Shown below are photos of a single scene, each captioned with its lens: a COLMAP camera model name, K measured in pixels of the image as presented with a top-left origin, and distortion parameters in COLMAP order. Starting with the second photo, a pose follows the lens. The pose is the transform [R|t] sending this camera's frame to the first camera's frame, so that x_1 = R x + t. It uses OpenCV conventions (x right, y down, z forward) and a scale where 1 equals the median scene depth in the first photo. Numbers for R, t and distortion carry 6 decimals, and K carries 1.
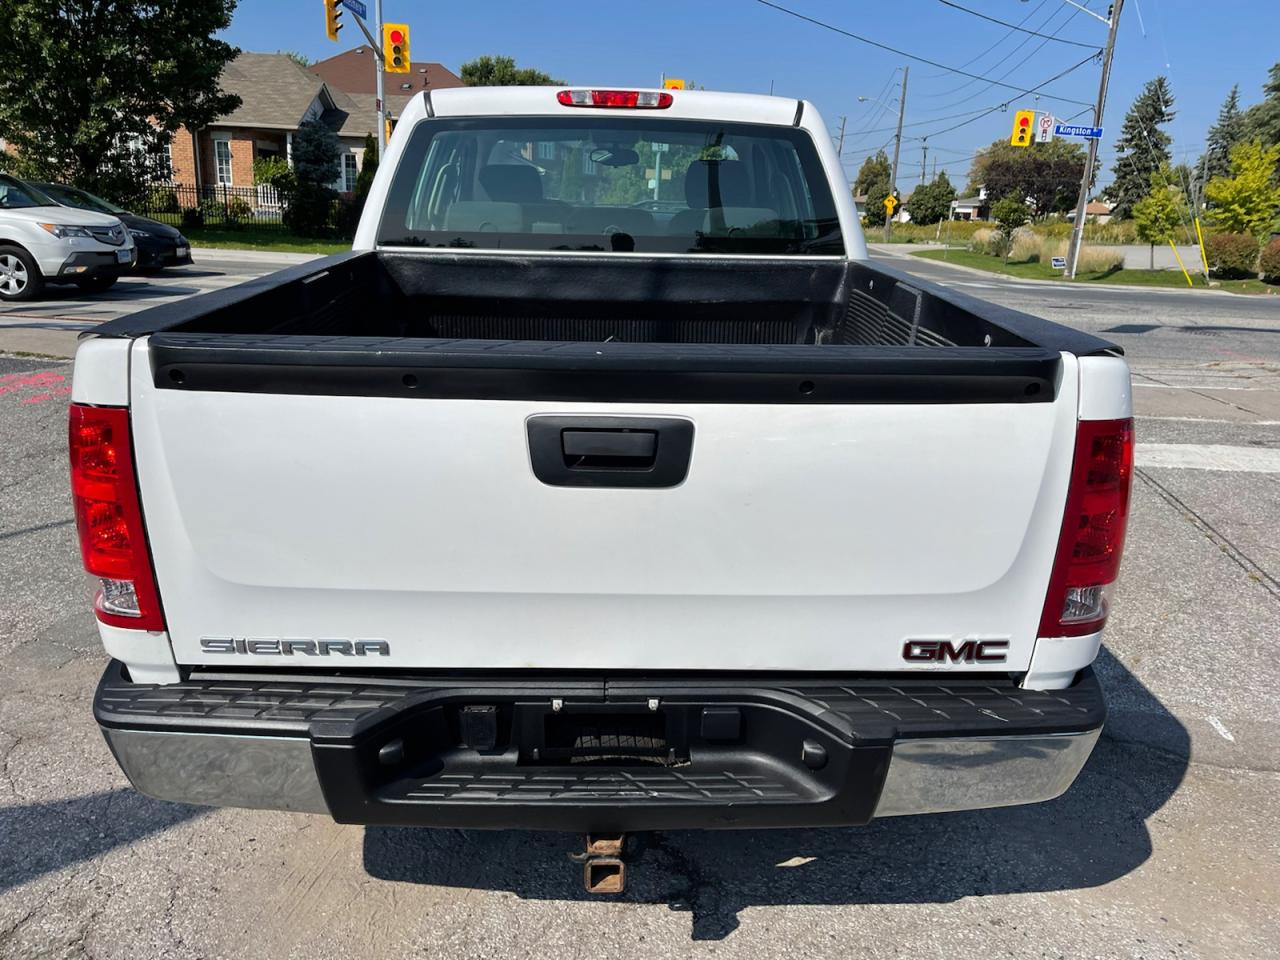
lens RADIAL K [[972.3, 0, 633.2], [0, 972.3, 484.2], [0, 0, 1]] dist [0.067220, -0.089571]
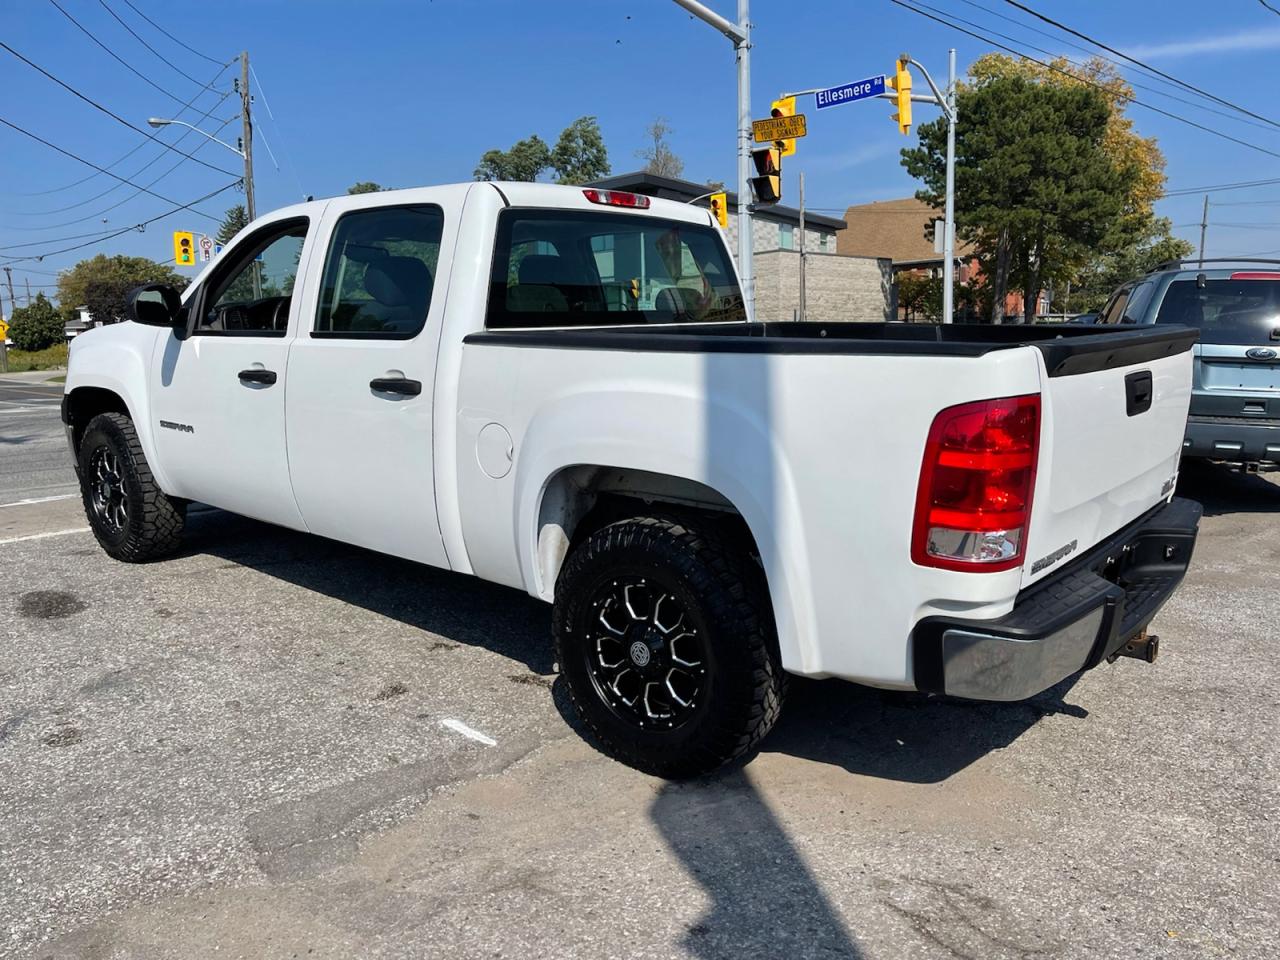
lens RADIAL K [[972.3, 0, 646.5], [0, 972.3, 487.0], [0, 0, 1]] dist [0.067220, -0.089571]
pose [[0.653531, -0.165588, 0.738565, -0.059251], [0.247967, 0.968766, -0.002218, 0.000200], [-0.715129, 0.184590, 0.674179, 0.012380]]
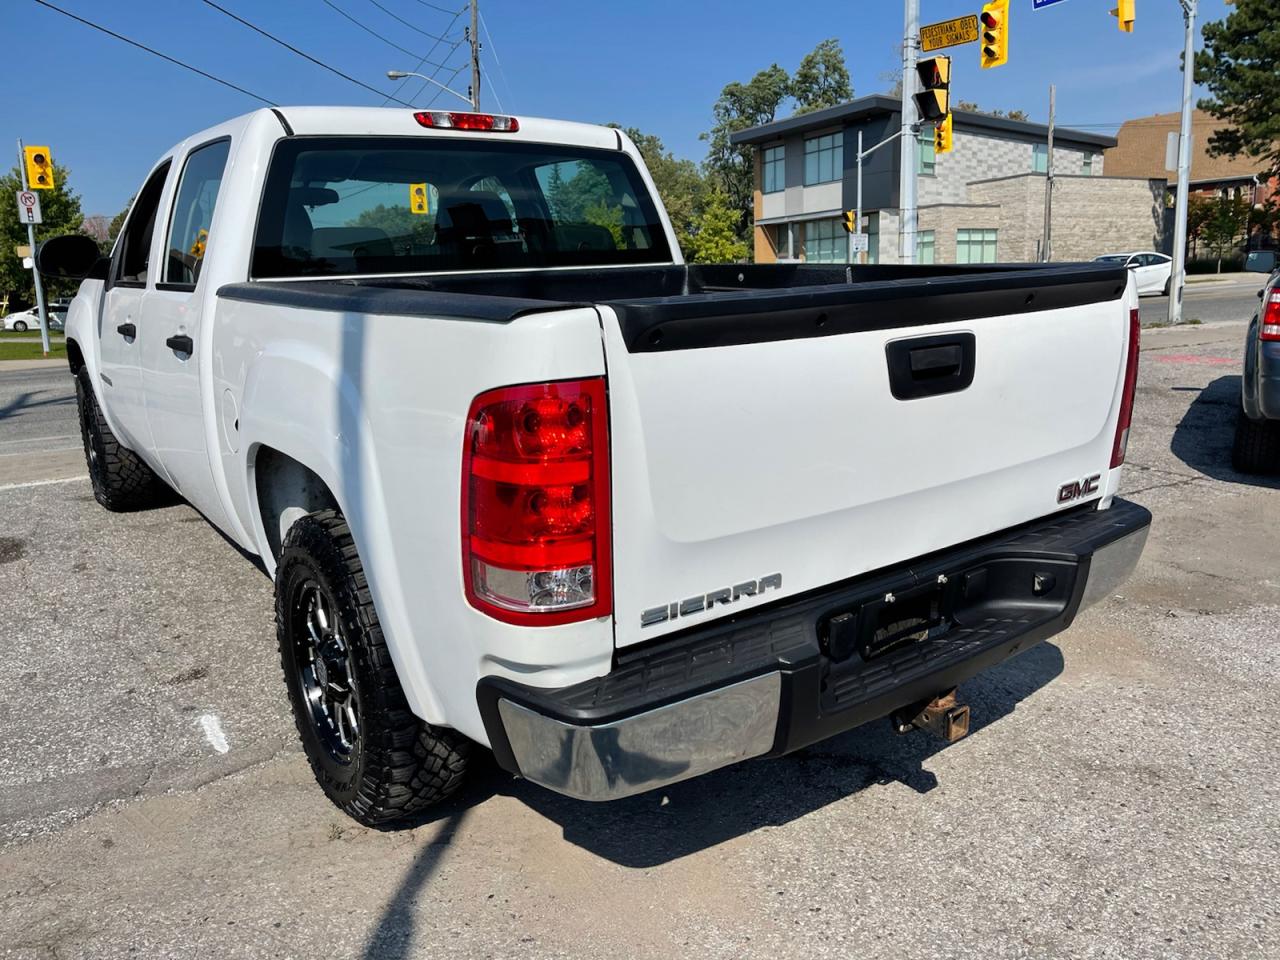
lens RADIAL K [[972.3, 0, 644.2], [0, 972.3, 485.9], [0, 0, 1]] dist [0.067220, -0.089571]
pose [[0.816252, -0.181240, 0.548530, -0.047848], [0.217088, 0.976152, -0.000511, 0.001727], [-0.535356, 0.119496, 0.836131, 0.008702]]
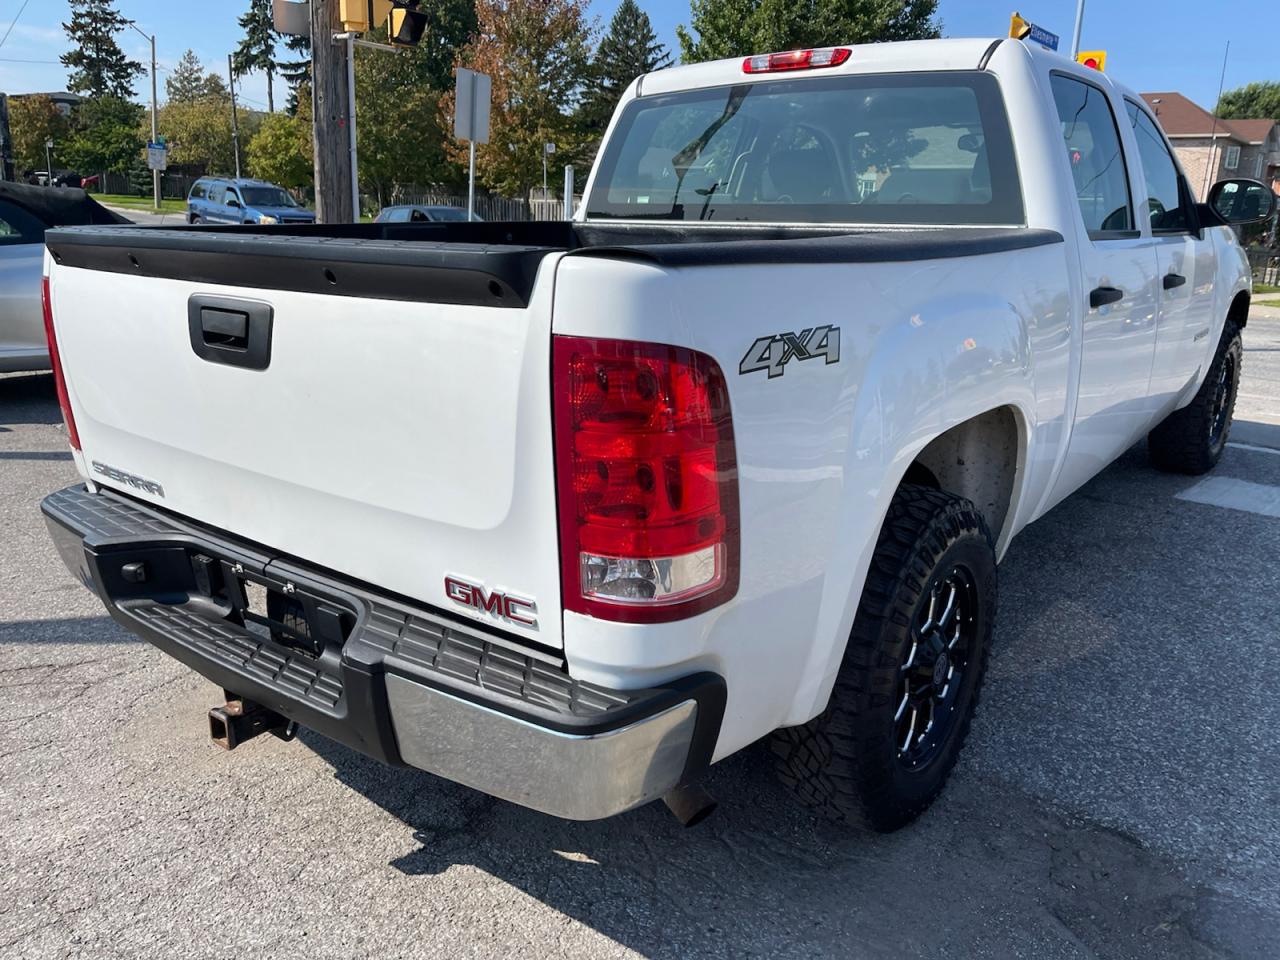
lens RADIAL K [[972.3, 0, 650.5], [0, 972.3, 473.2], [0, 0, 1]] dist [0.067220, -0.089571]
pose [[0.780579, 0.149692, -0.606868, 0.048470], [-0.180722, 0.983482, 0.010137, 0.001222], [0.598361, 0.101762, 0.794738, 0.019859]]
